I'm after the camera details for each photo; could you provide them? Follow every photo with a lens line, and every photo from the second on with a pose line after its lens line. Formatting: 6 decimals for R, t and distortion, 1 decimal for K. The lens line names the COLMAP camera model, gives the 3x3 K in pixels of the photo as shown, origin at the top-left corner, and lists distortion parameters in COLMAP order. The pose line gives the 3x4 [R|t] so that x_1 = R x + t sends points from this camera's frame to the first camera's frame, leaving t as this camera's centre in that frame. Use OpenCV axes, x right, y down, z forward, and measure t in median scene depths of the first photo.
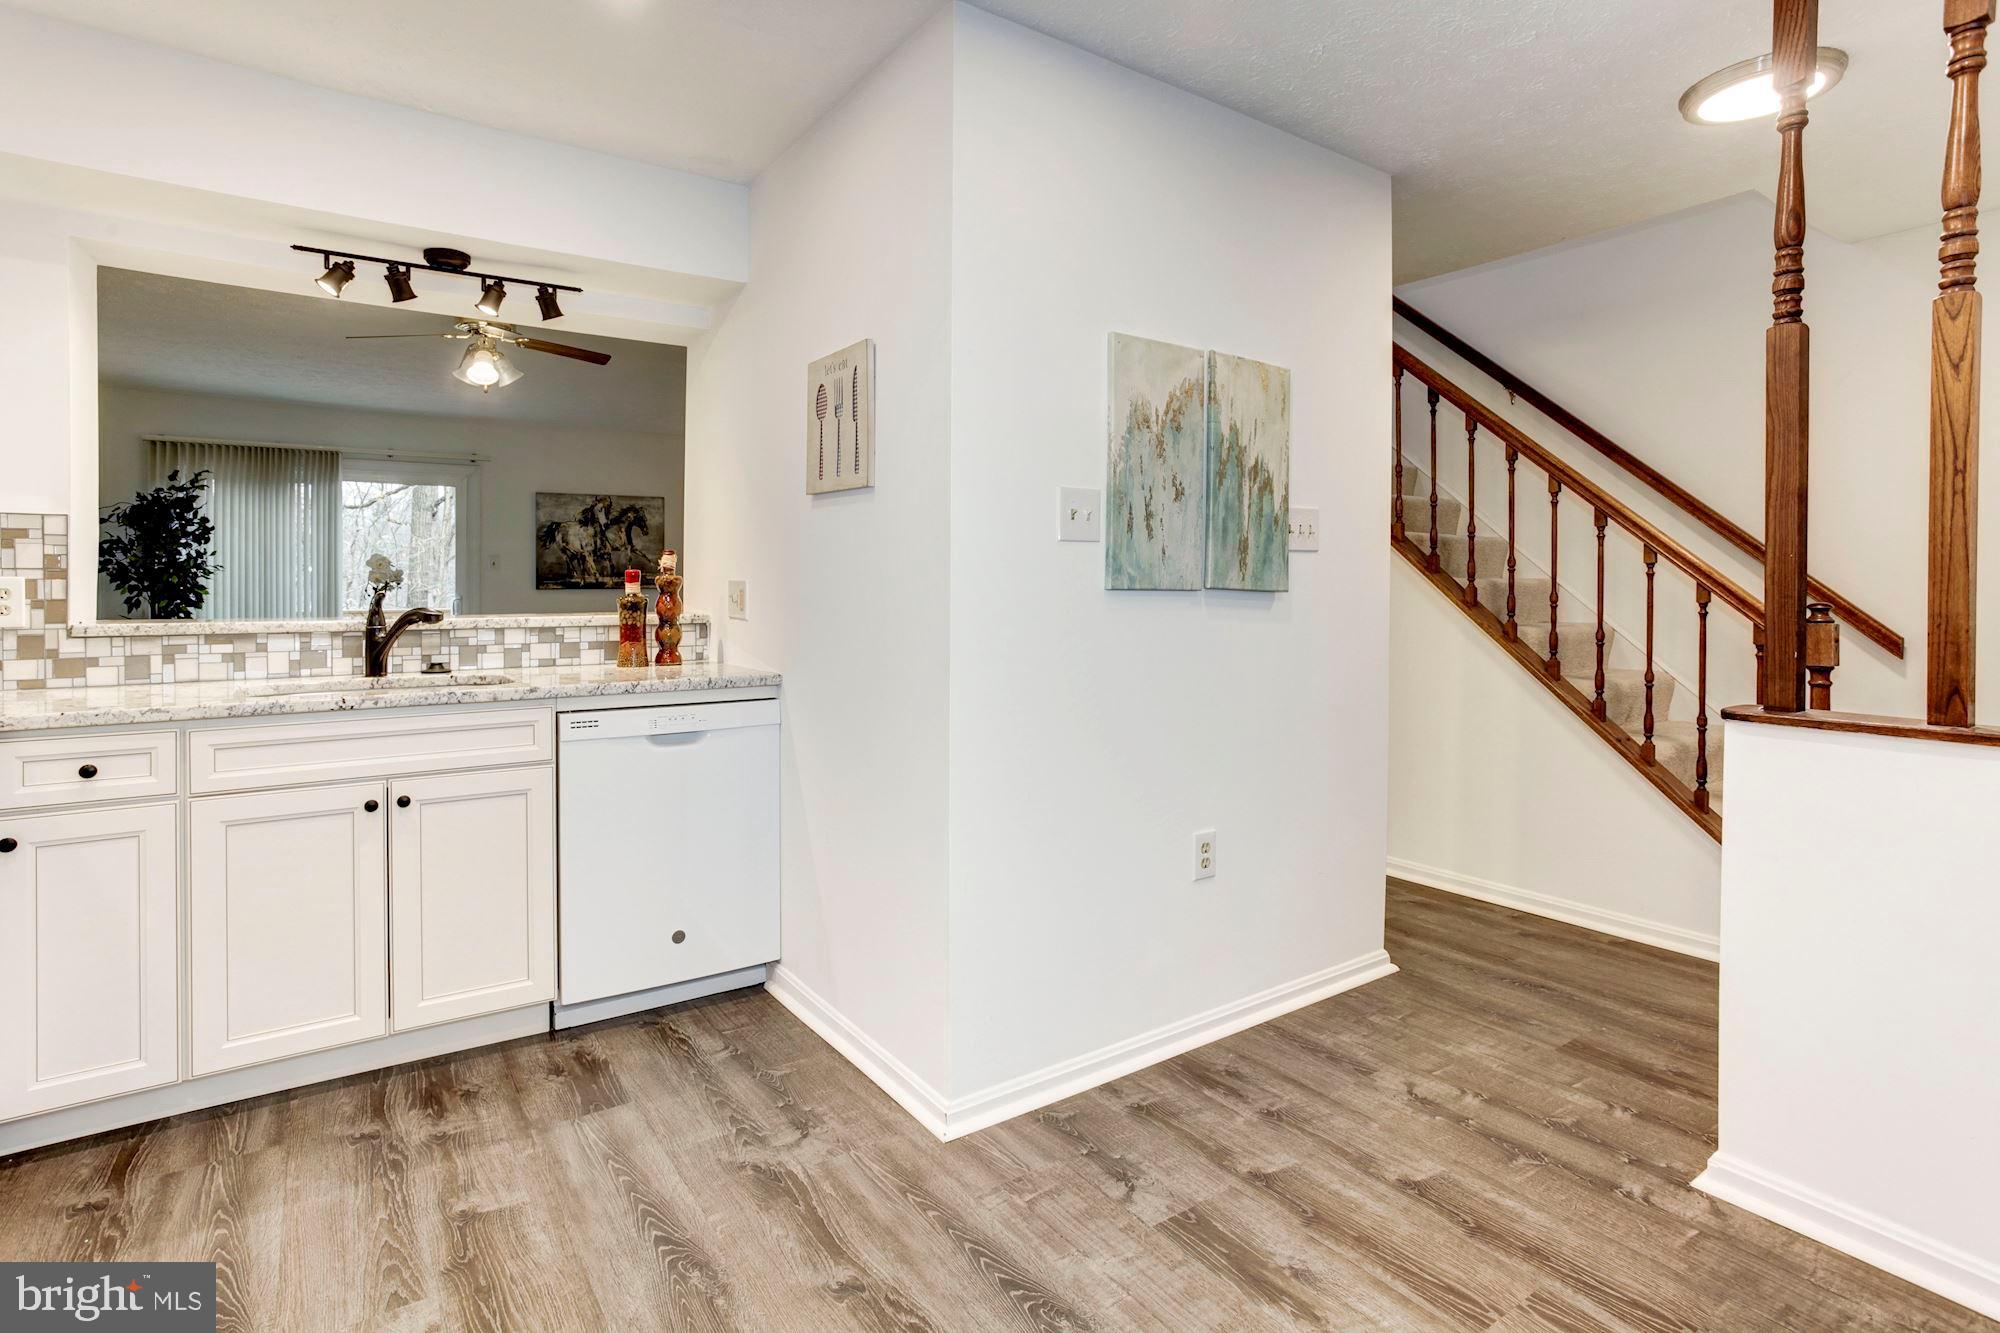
lens RADIAL K [[1019.7, 0, 993.8], [0, 1019.7, 550.1], [0, 0, 1]] dist [-0.026036, 0.015128]
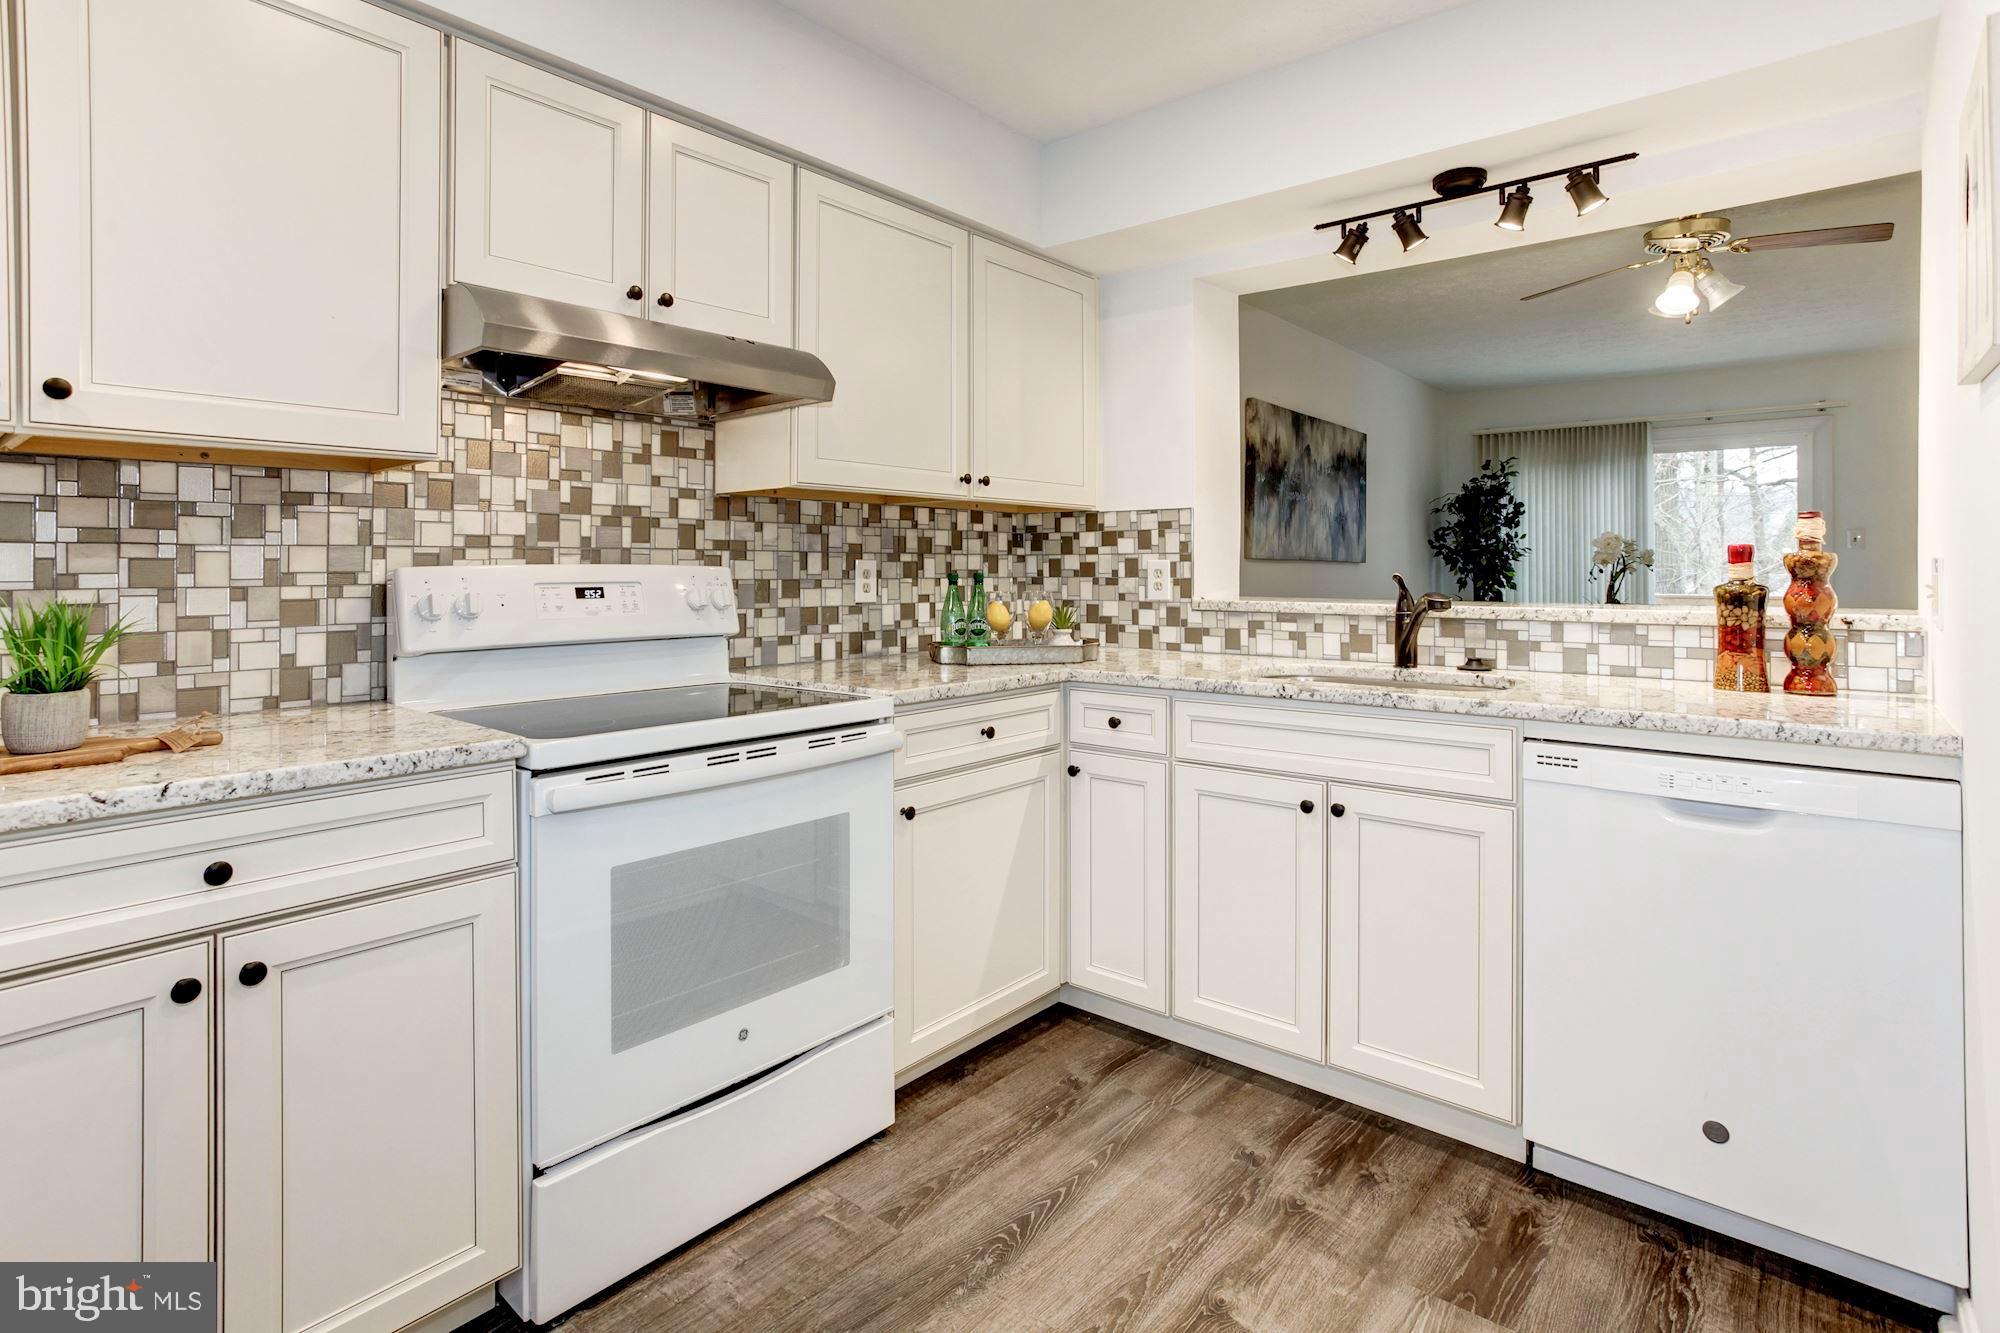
lens RADIAL K [[1019.7, 0, 993.8], [0, 1019.7, 550.1], [0, 0, 1]] dist [-0.026036, 0.015128]
pose [[0.258072, -0.015585, -0.966000, 0.184094], [0.031990, 0.999459, -0.007578, 0.016126], [0.965596, -0.028947, 0.258431, 0.440109]]
